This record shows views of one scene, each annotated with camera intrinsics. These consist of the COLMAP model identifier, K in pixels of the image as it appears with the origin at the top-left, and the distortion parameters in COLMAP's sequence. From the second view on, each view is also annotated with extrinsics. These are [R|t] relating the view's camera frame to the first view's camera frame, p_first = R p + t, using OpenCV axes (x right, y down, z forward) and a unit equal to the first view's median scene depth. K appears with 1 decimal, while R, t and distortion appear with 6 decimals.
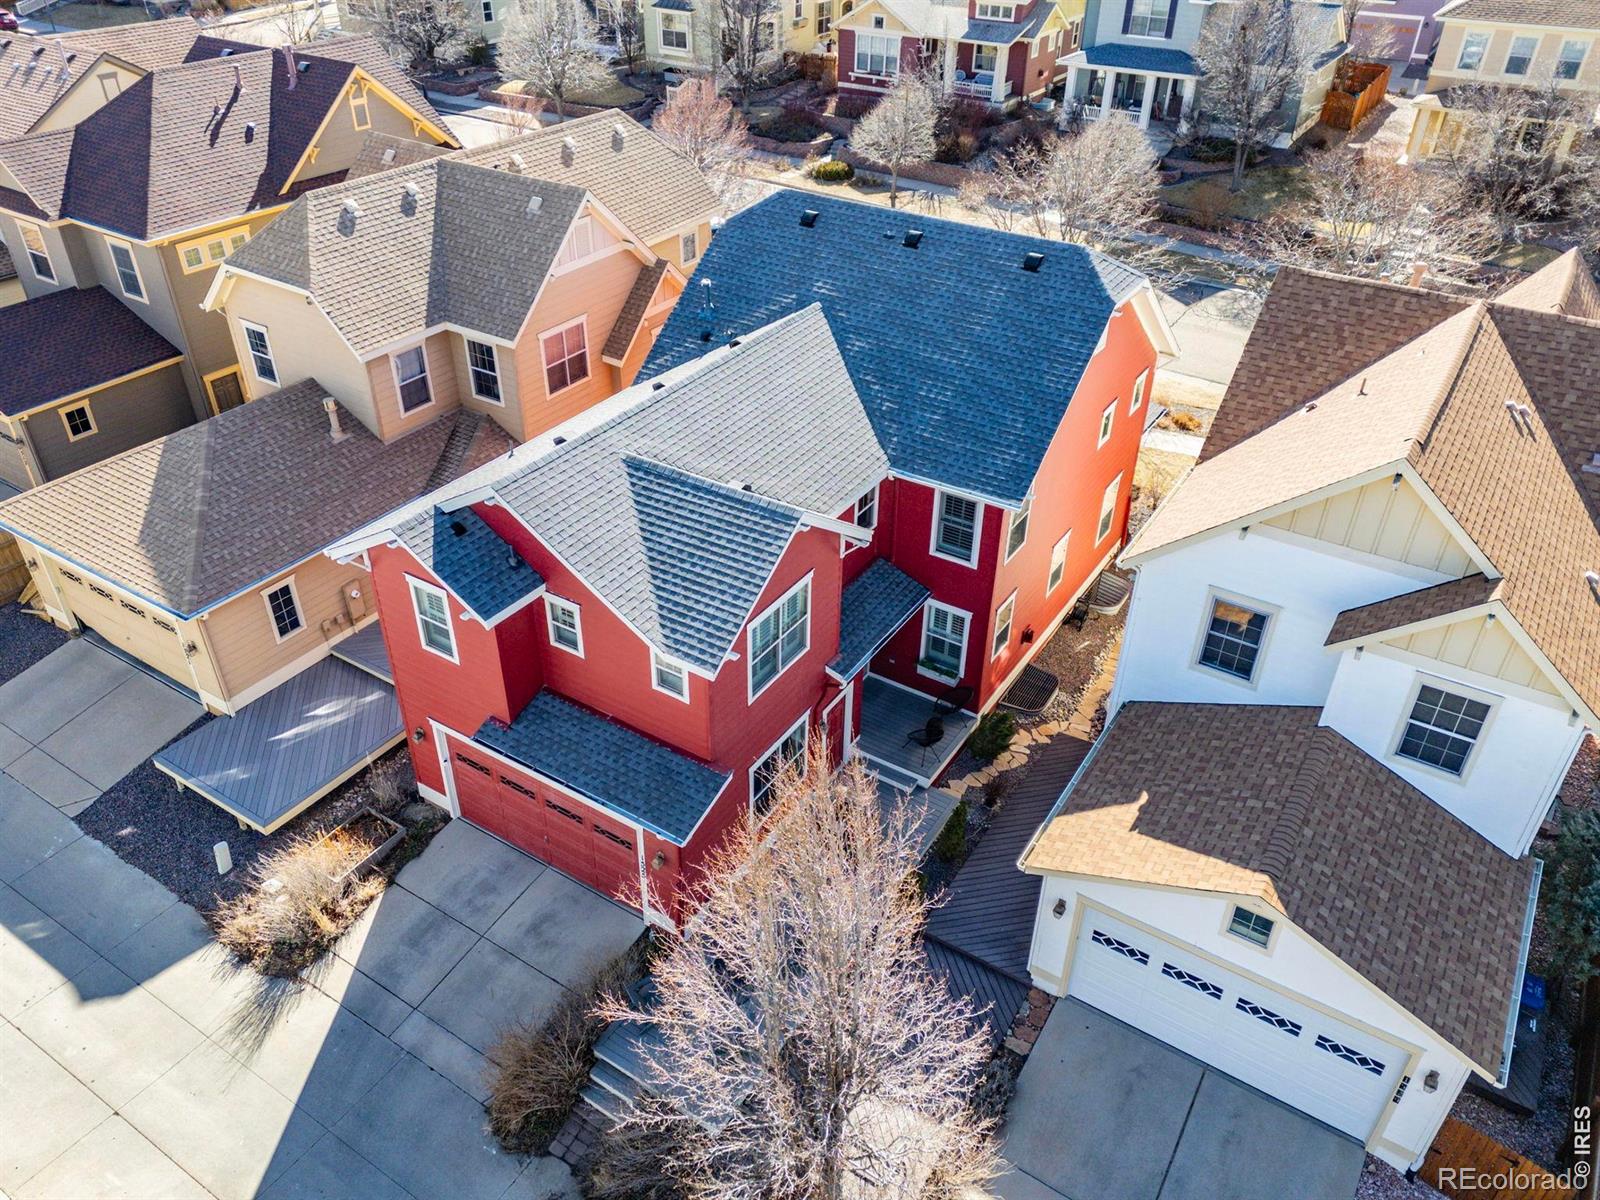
lens RADIAL K [[1168.6, 0, 800.0], [0, 1168.6, 600.0], [0, 0, 1]] dist [0.070394, -0.056008]
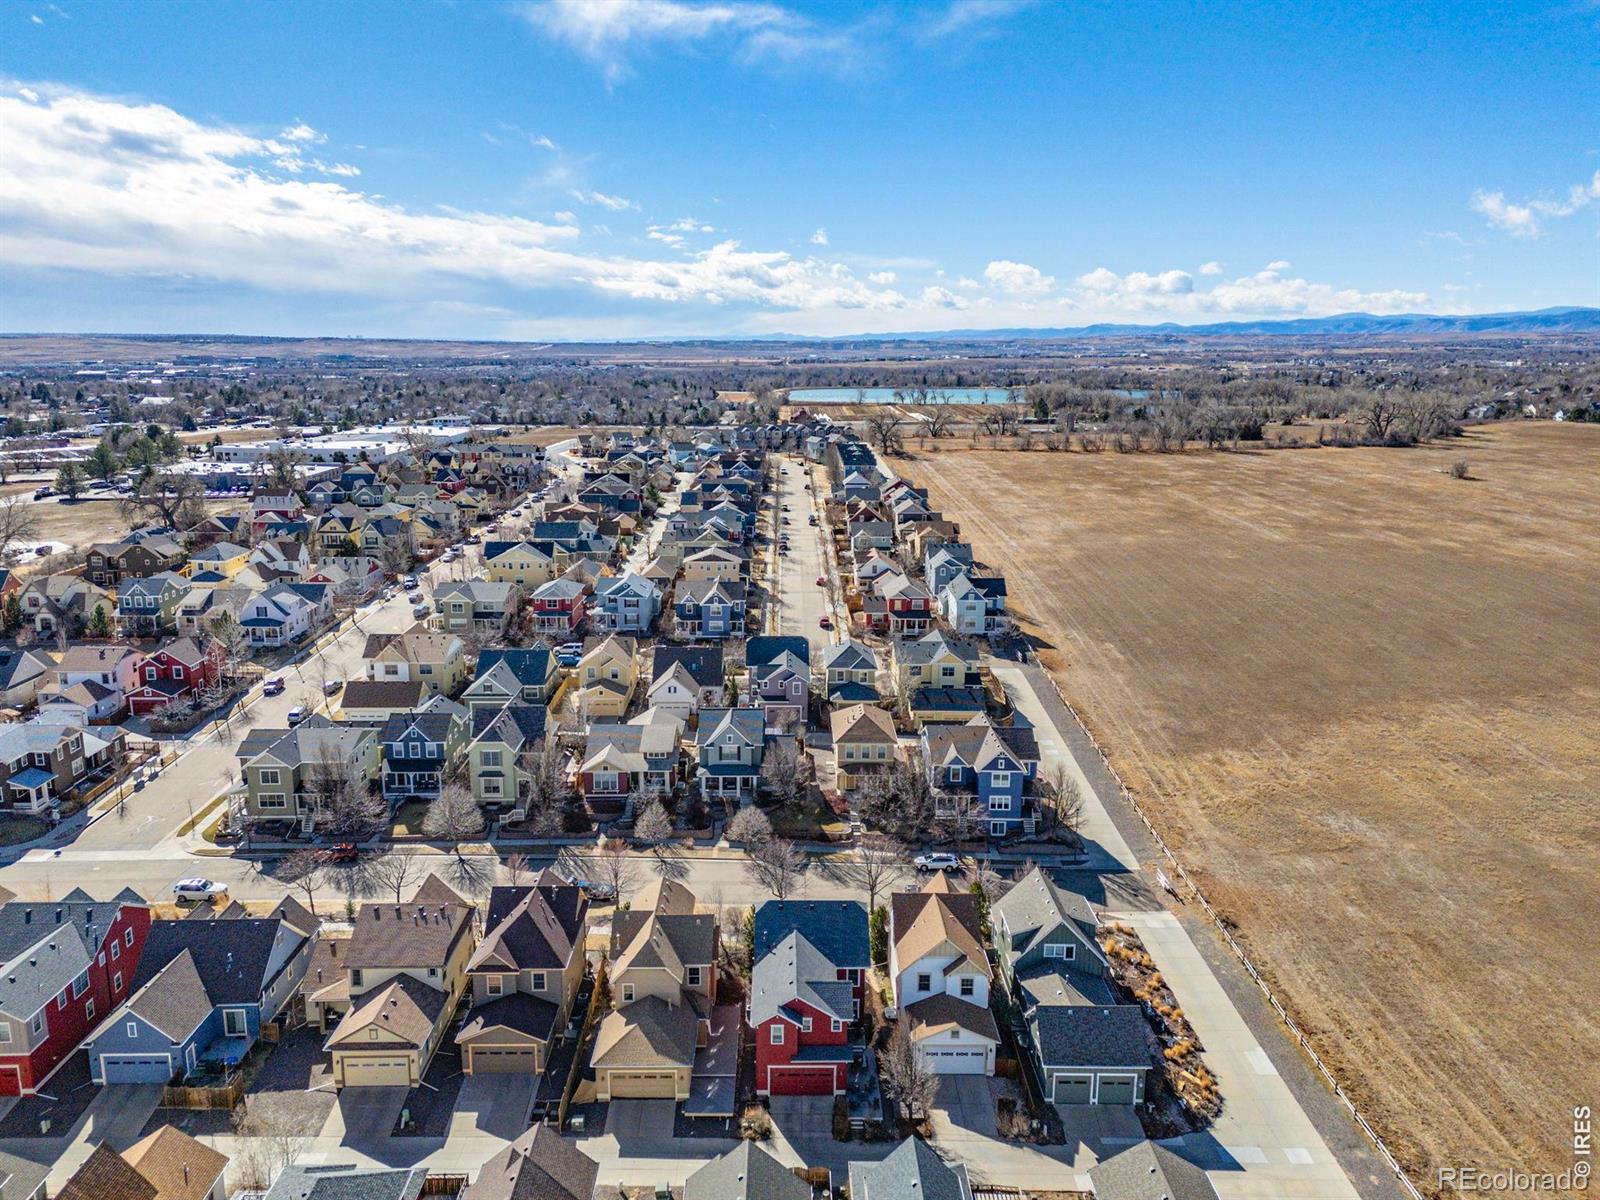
lens RADIAL K [[1168.6, 0, 800.0], [0, 1168.6, 600.0], [0, 0, 1]] dist [0.070394, -0.056008]
pose [[0.834862, -0.124713, 0.536145, -2.377114], [0.313989, 0.907893, -0.277744, -0.203753], [-0.452124, 0.400221, 0.797124, -3.129804]]
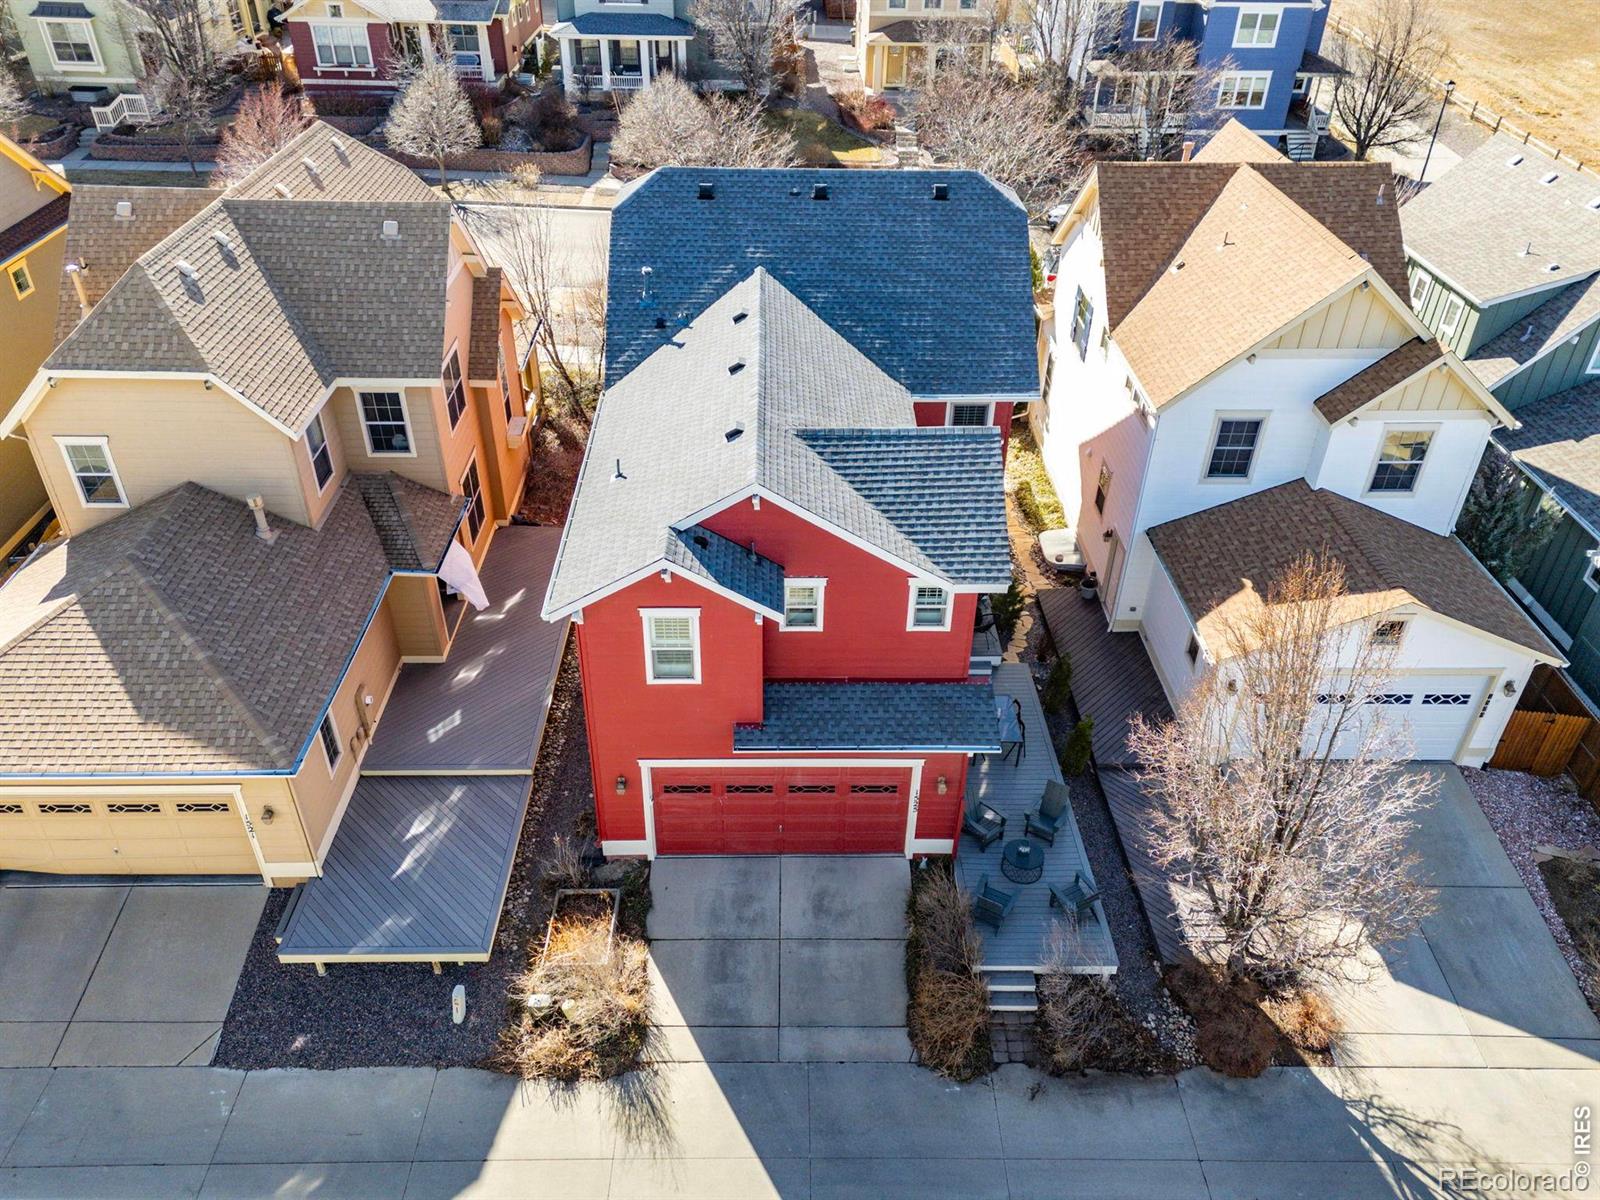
lens RADIAL K [[1168.6, 0, 800.0], [0, 1168.6, 600.0], [0, 0, 1]] dist [0.070394, -0.056008]
pose [[0.830953, -0.318747, 0.455979, -0.656905], [0.310997, 0.945716, 0.094346, -0.078137], [-0.461300, 0.063411, 0.884976, 0.105175]]
